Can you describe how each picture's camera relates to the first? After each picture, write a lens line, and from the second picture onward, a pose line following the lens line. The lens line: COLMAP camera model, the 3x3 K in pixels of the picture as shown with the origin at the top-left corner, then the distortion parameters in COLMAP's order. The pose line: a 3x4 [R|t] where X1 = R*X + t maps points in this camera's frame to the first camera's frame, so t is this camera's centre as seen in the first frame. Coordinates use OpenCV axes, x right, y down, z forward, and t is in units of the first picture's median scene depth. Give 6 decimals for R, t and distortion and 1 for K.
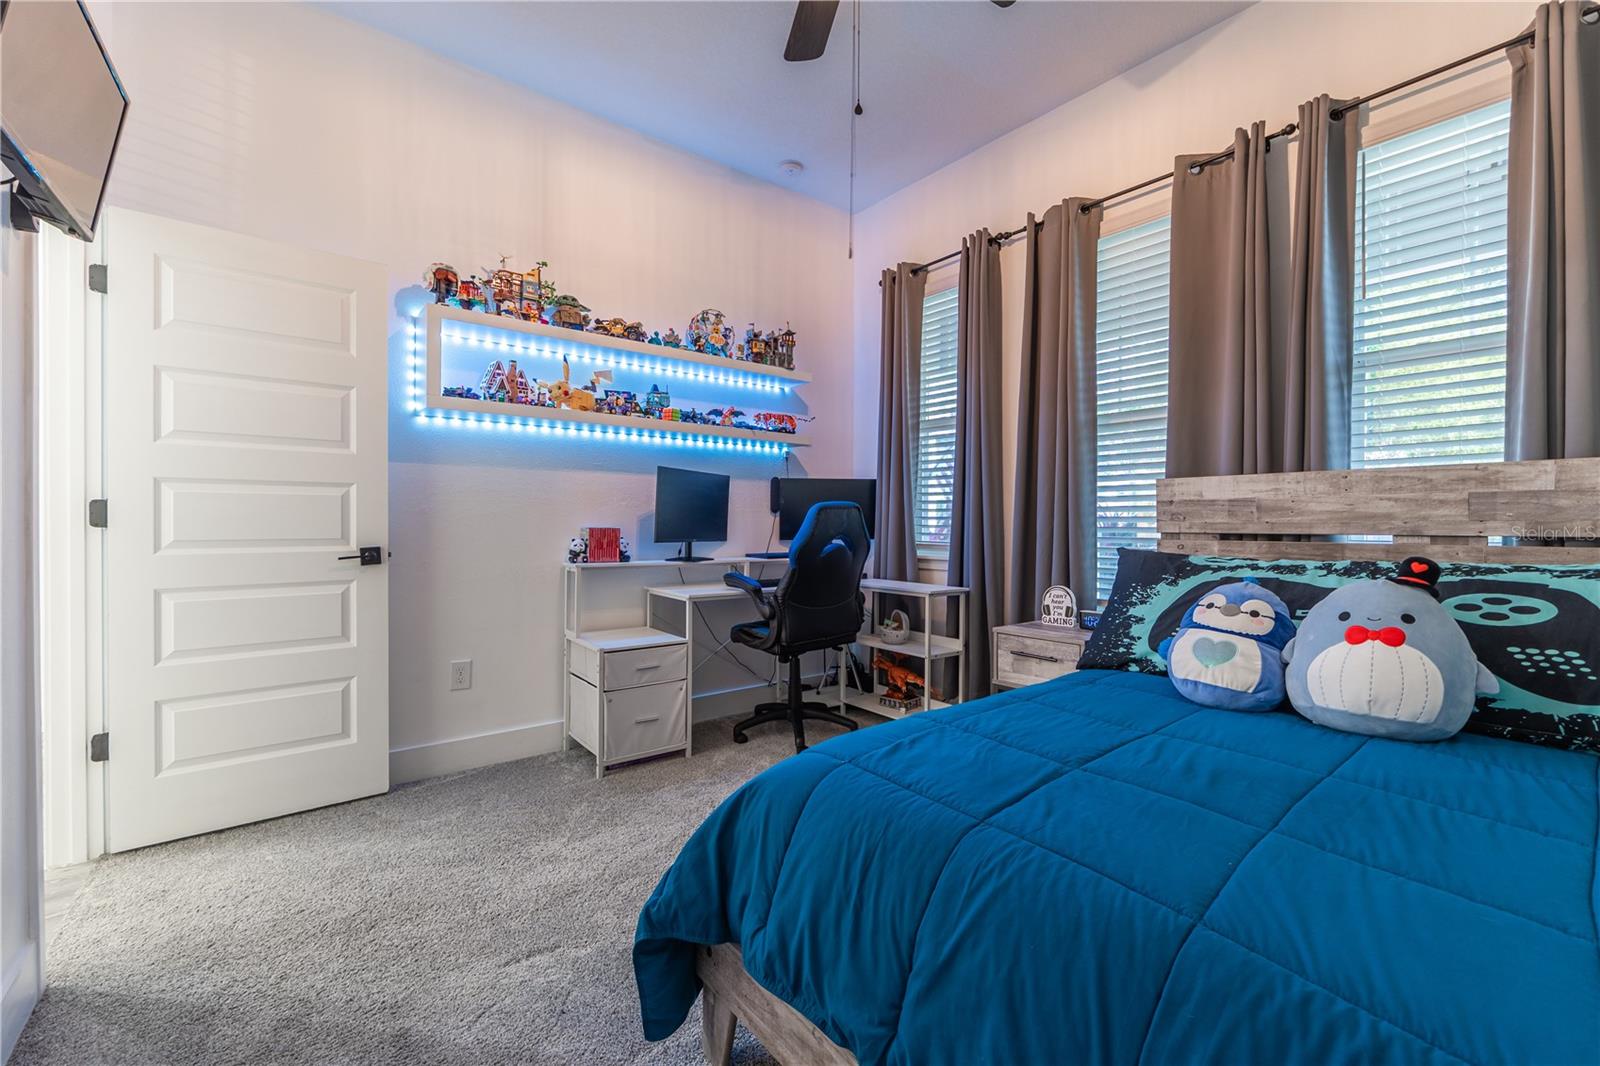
lens RADIAL K [[673.2, 0, 800.5], [0, 673.2, 526.6], [0, 0, 1]] dist [-0.002239, -0.000778]
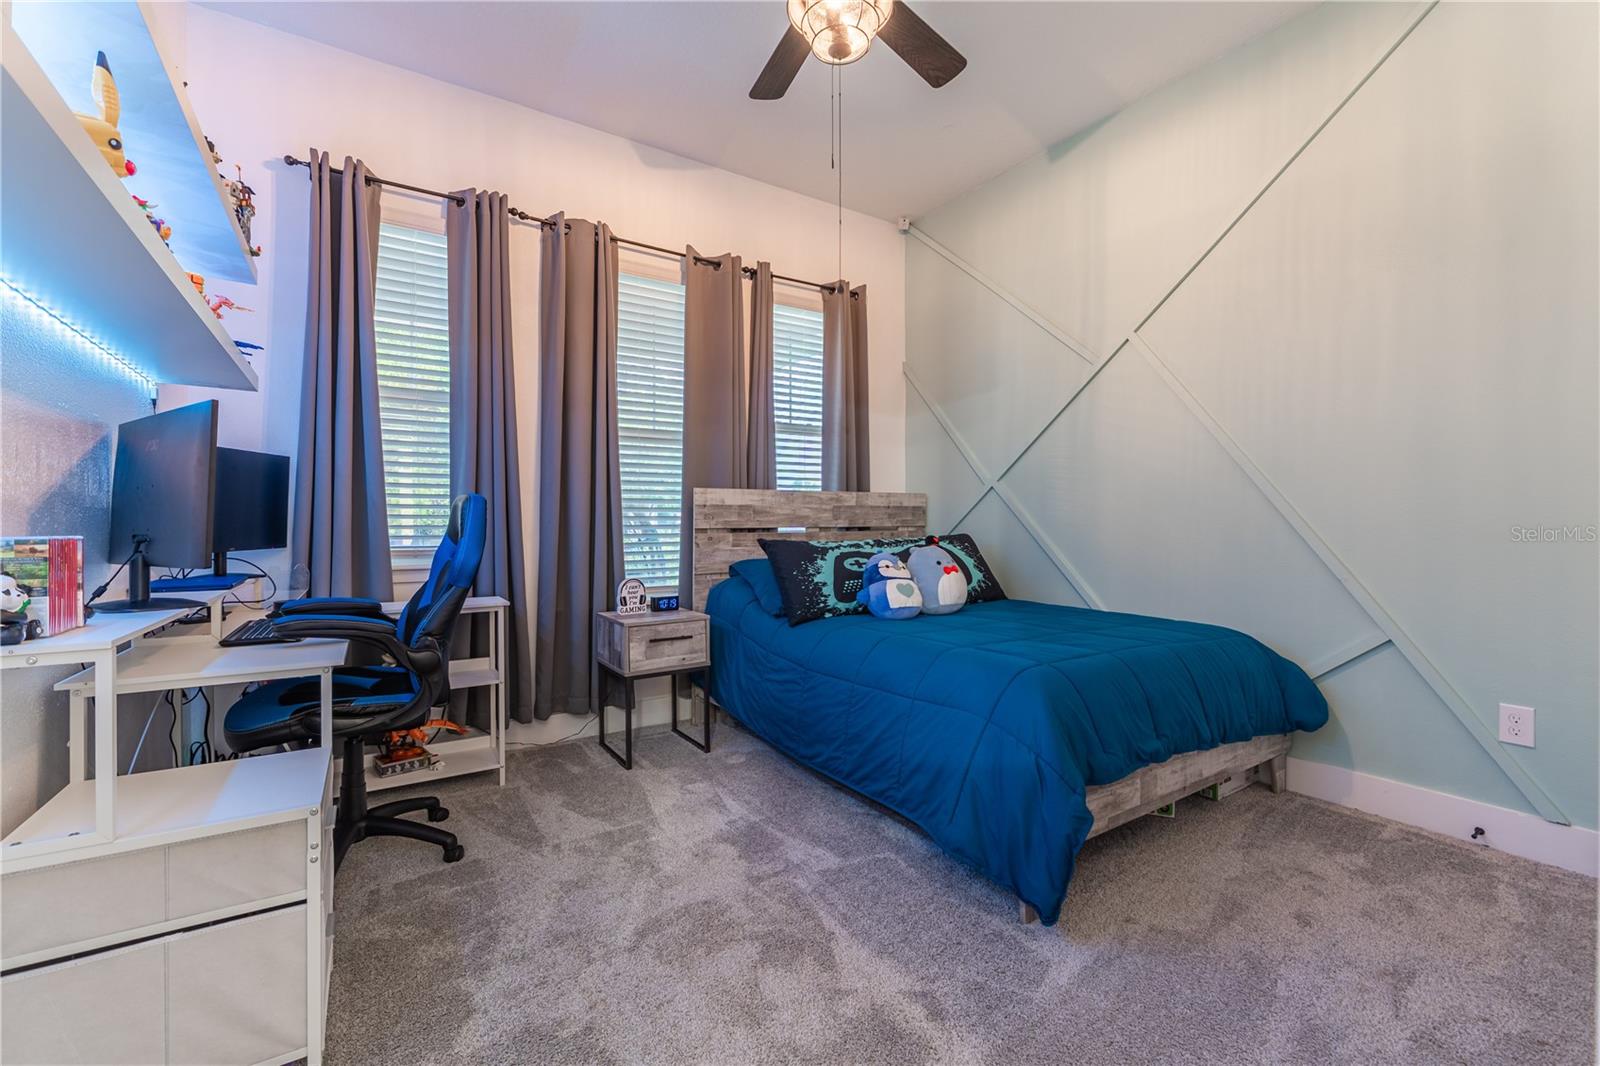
lens RADIAL K [[673.2, 0, 800.5], [0, 673.2, 526.6], [0, 0, 1]] dist [-0.002239, -0.000778]
pose [[0.084773, -0.010057, 0.996350, -0.874705], [0.008571, 0.999919, 0.009364, -0.006197], [-0.996363, 0.007746, 0.084853, 0.781740]]
